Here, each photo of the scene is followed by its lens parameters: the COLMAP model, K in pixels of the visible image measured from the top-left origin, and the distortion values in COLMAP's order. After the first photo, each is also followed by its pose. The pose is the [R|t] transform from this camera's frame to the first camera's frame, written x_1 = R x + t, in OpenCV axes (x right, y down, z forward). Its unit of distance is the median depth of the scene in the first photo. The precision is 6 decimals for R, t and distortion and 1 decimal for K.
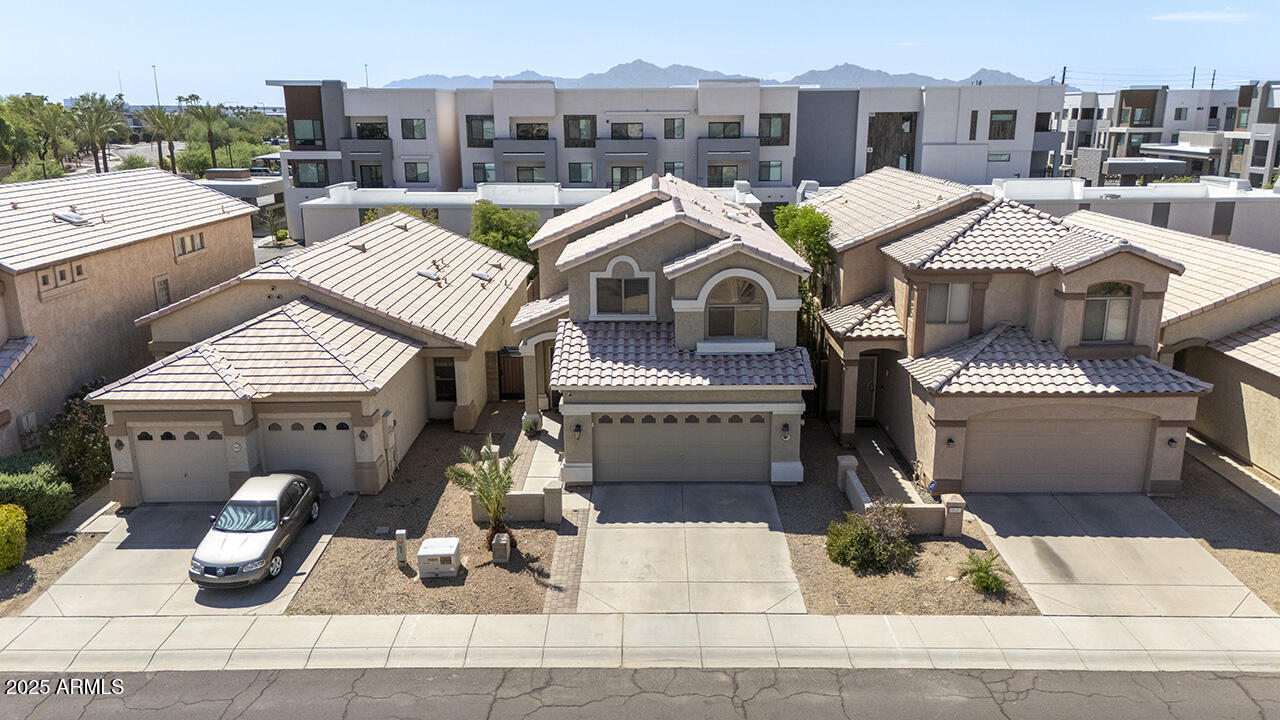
lens RADIAL K [[934.1, 0, 642.3], [0, 934.1, 356.1], [0, 0, 1]] dist [0.029296, -0.011903]
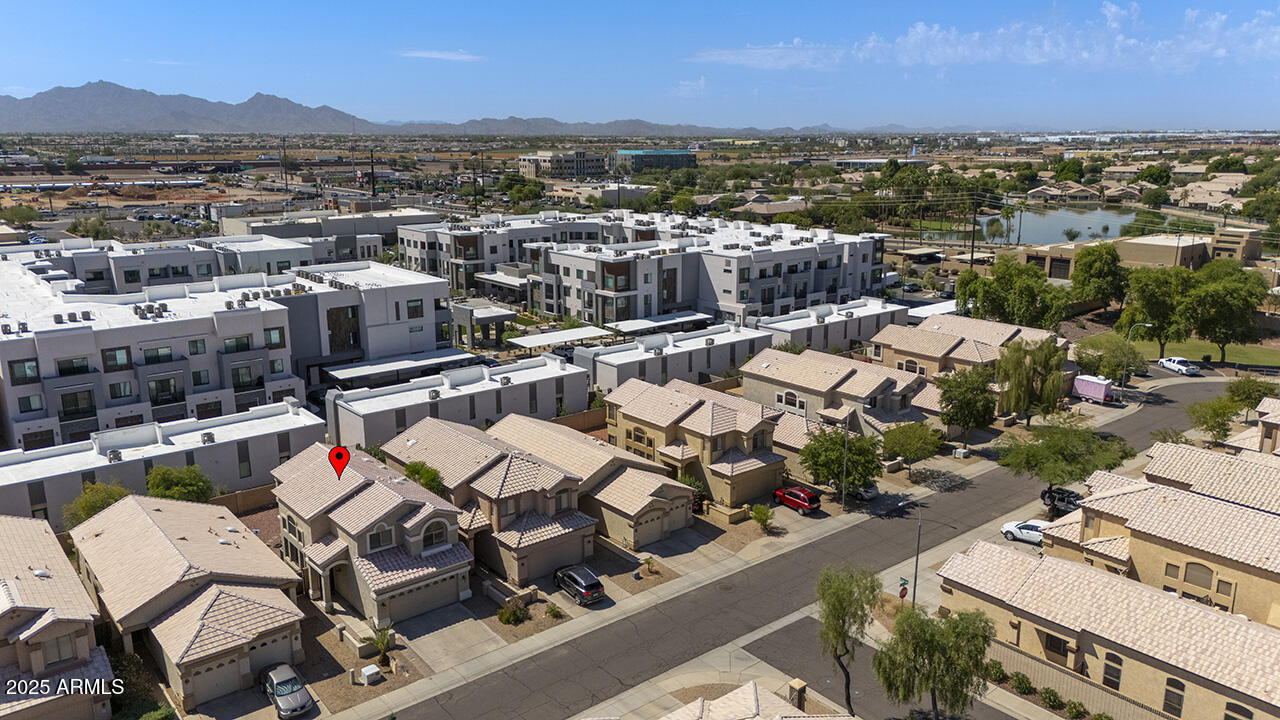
lens RADIAL K [[934.1, 0, 641.3], [0, 934.1, 361.8], [0, 0, 1]] dist [0.029296, -0.011903]
pose [[0.760464, -0.146173, 0.632714, -0.909338], [0.158923, 0.986600, 0.036918, -0.469726], [-0.629633, 0.072478, 0.773505, -1.164739]]
